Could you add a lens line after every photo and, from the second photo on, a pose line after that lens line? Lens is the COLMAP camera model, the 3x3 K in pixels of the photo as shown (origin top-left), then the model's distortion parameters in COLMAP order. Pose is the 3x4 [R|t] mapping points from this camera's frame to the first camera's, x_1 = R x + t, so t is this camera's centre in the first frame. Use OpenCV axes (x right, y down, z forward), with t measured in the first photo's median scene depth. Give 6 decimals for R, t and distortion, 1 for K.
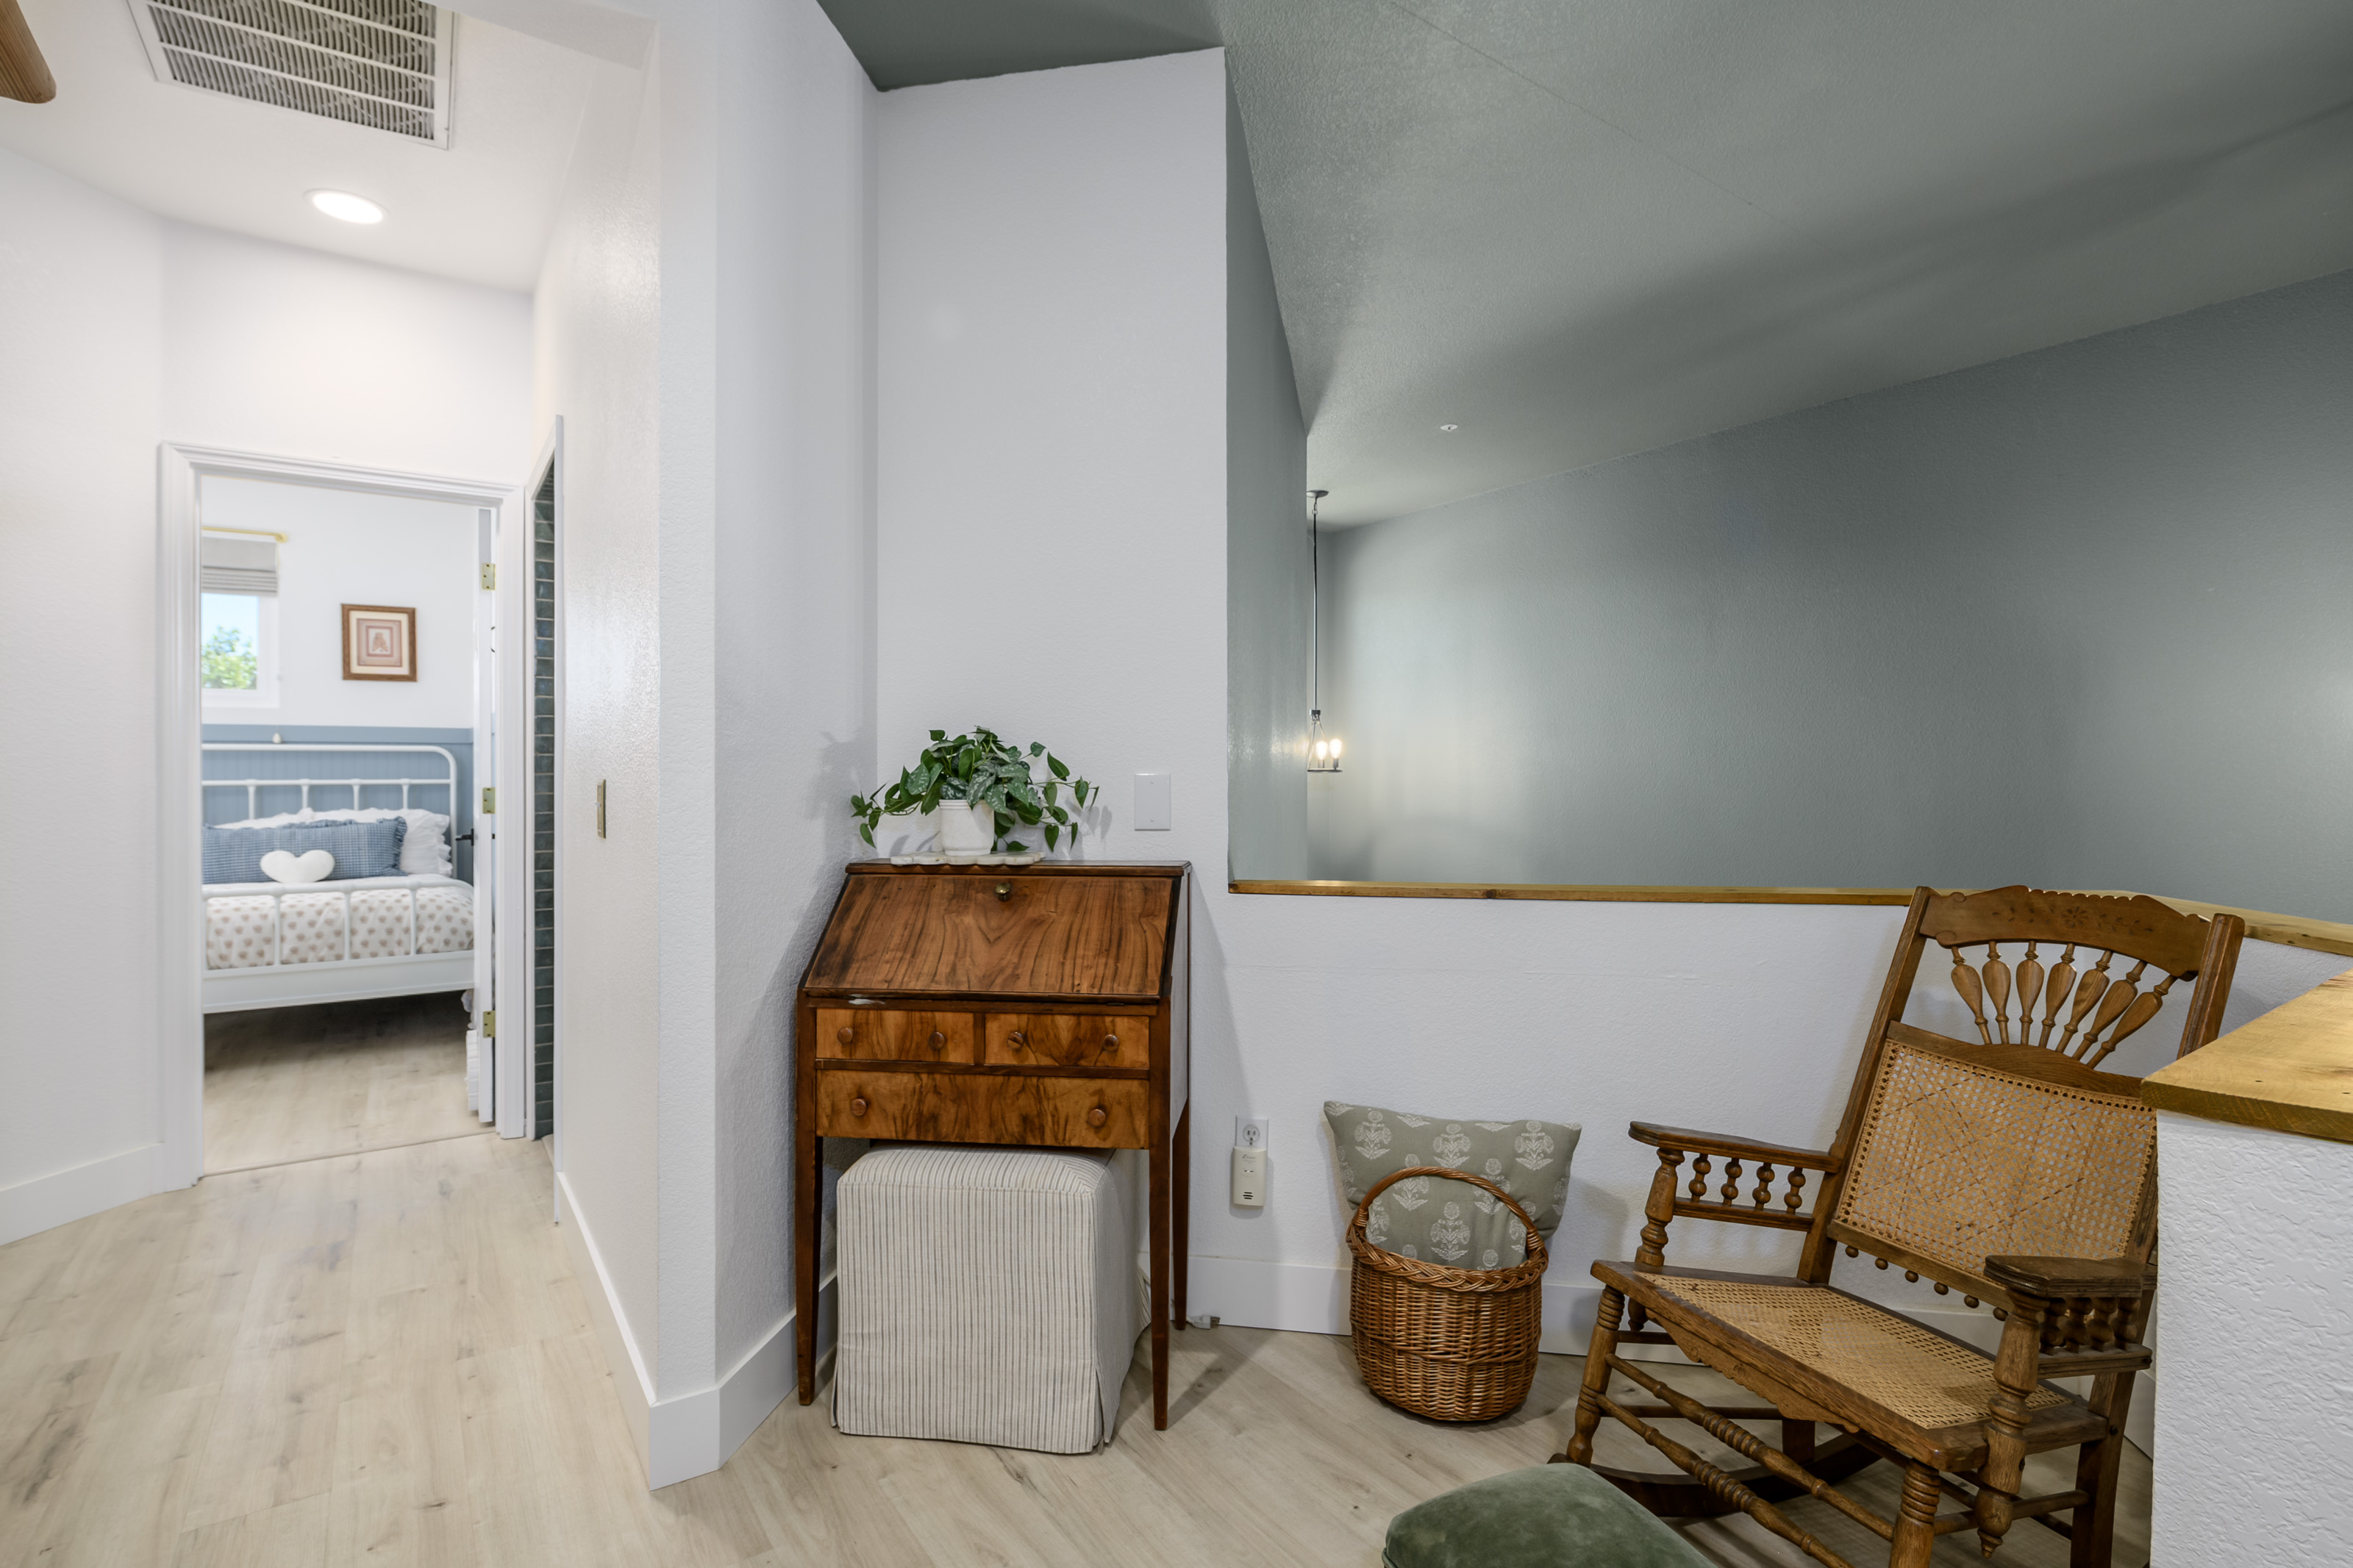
lens RADIAL K [[1125.4, 0, 1176.5], [0, 1125.4, 784.0], [0, 0, 1]] dist [-0.002245, -0.001387]
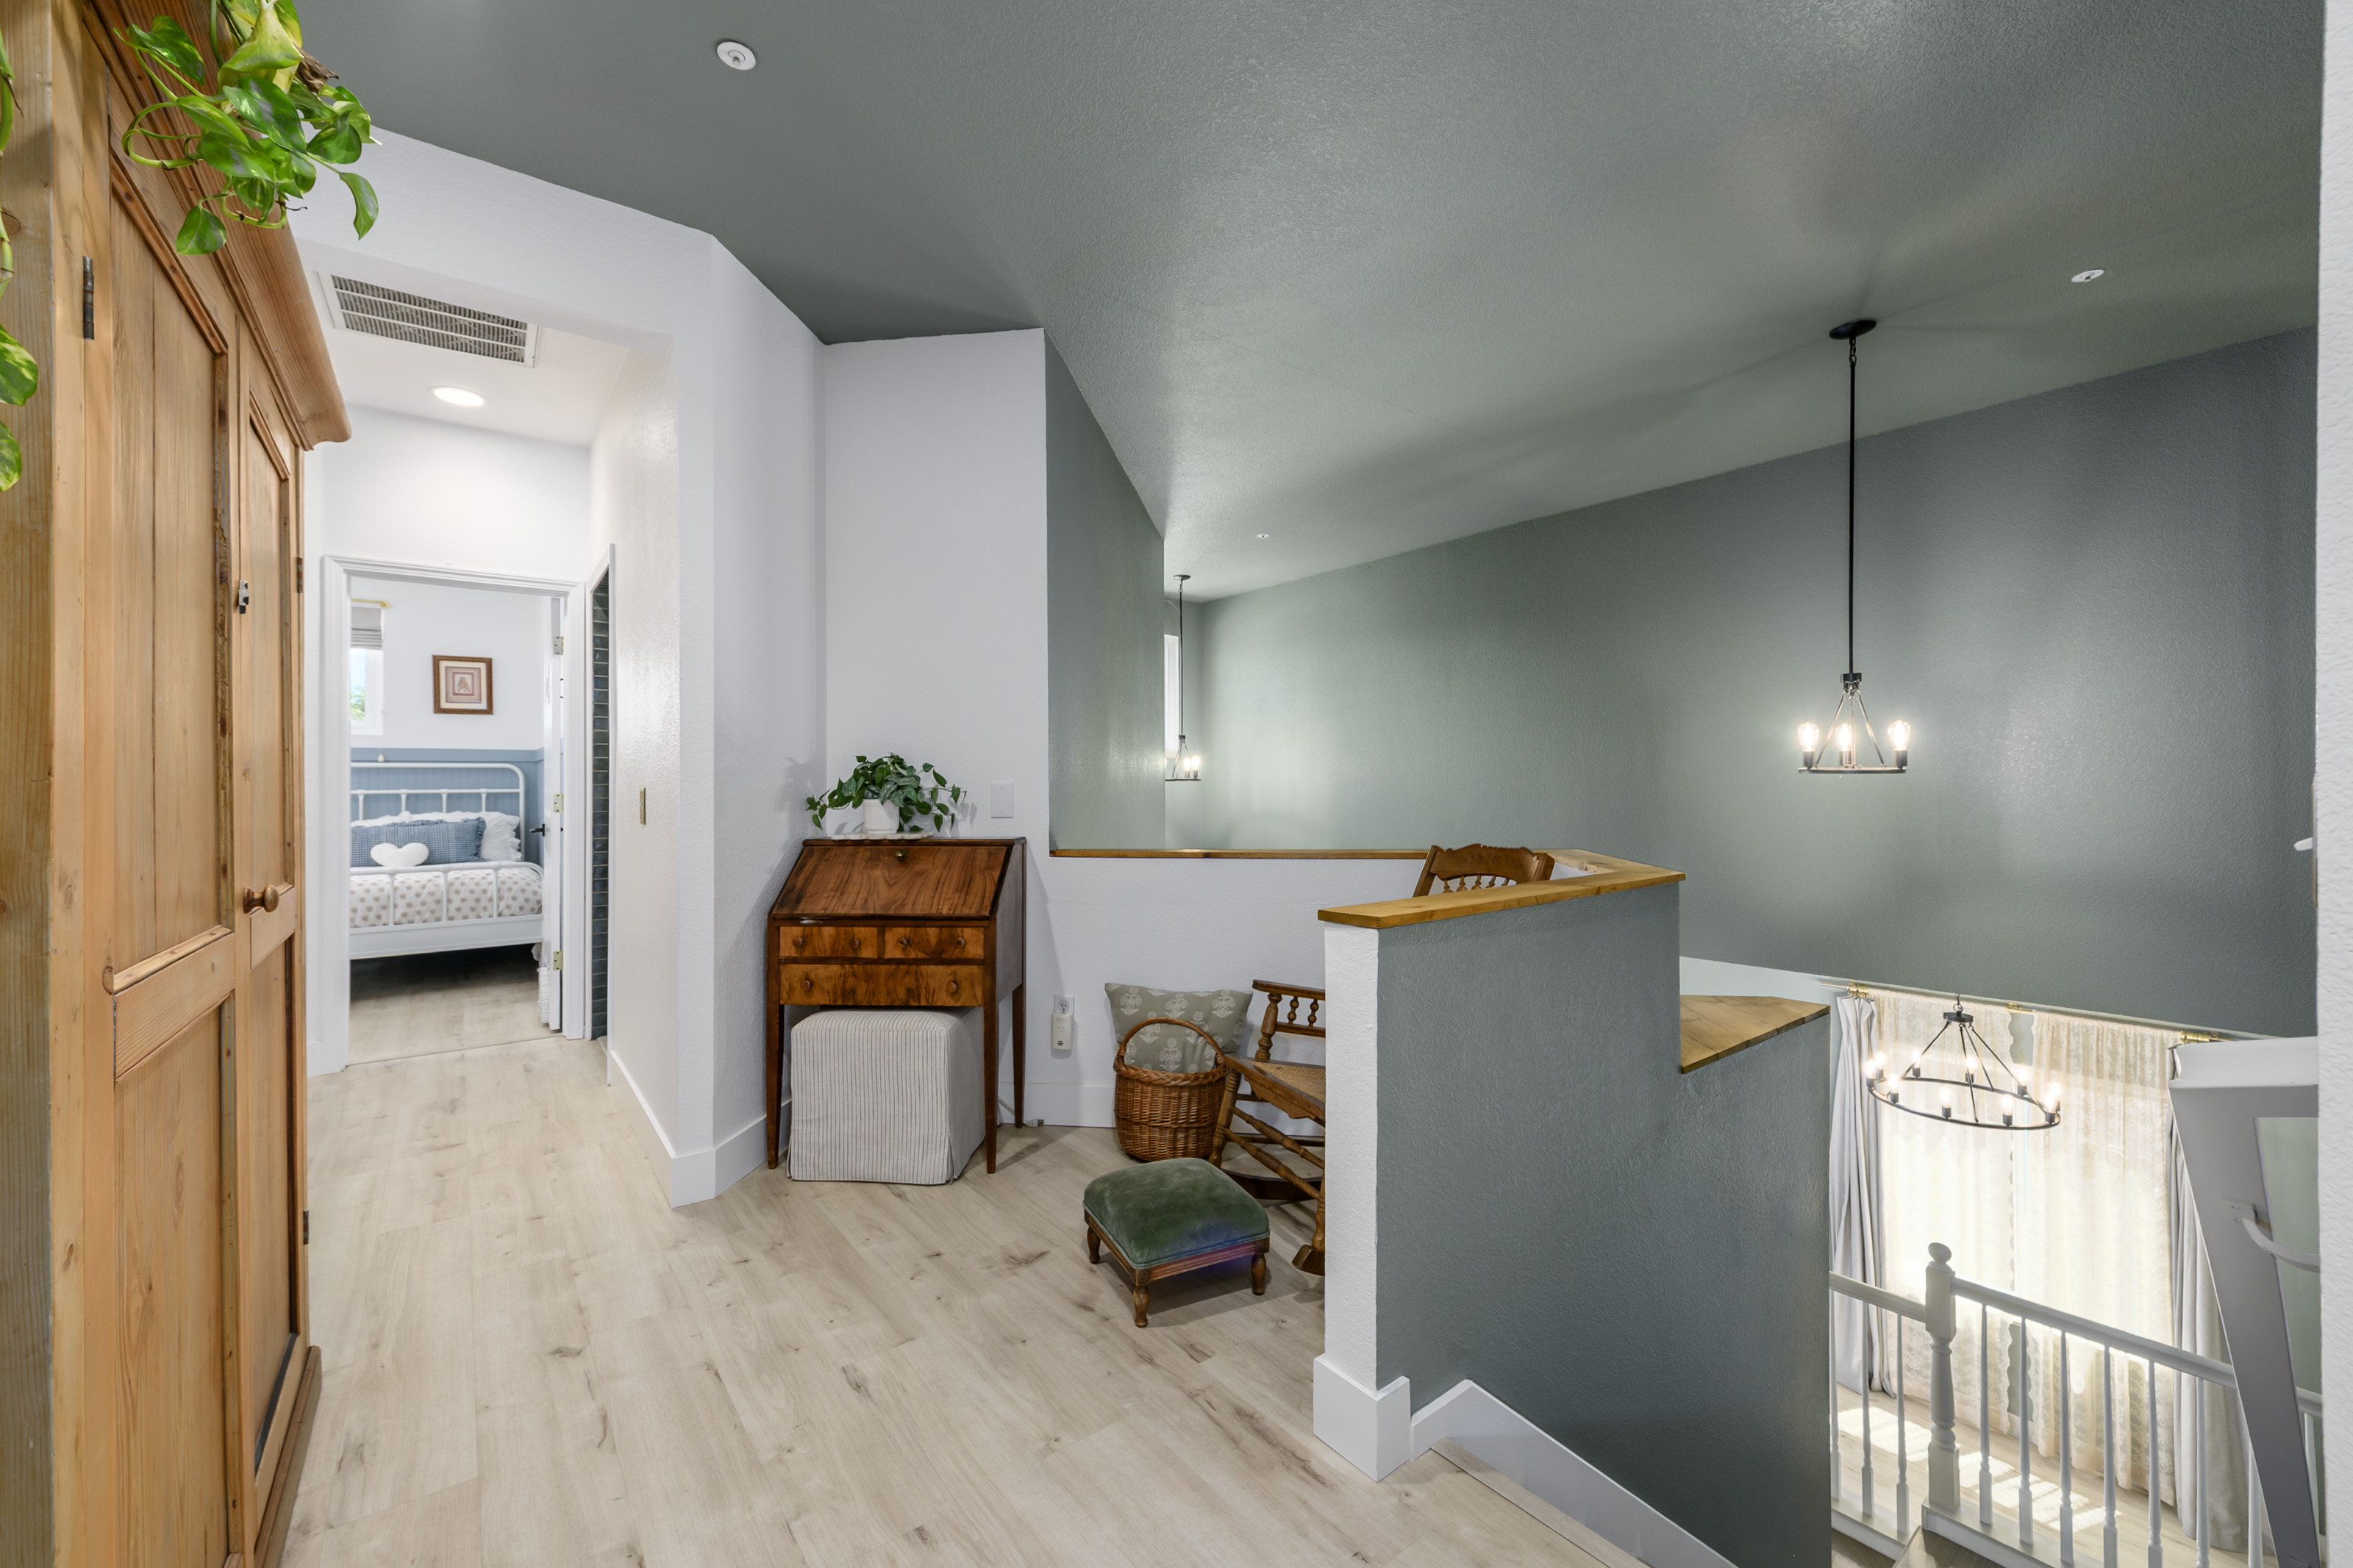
lens RADIAL K [[918.0, 0, 1212.0], [0, 918.0, 785.6], [0, 0, 1]] dist [0.000547, 0.000077]
pose [[0.996458, -0.002001, 0.084068, 0.120865], [0.002673, 0.999965, -0.007881, 0.004214], [-0.084049, 0.008078, 0.996429, -0.239279]]
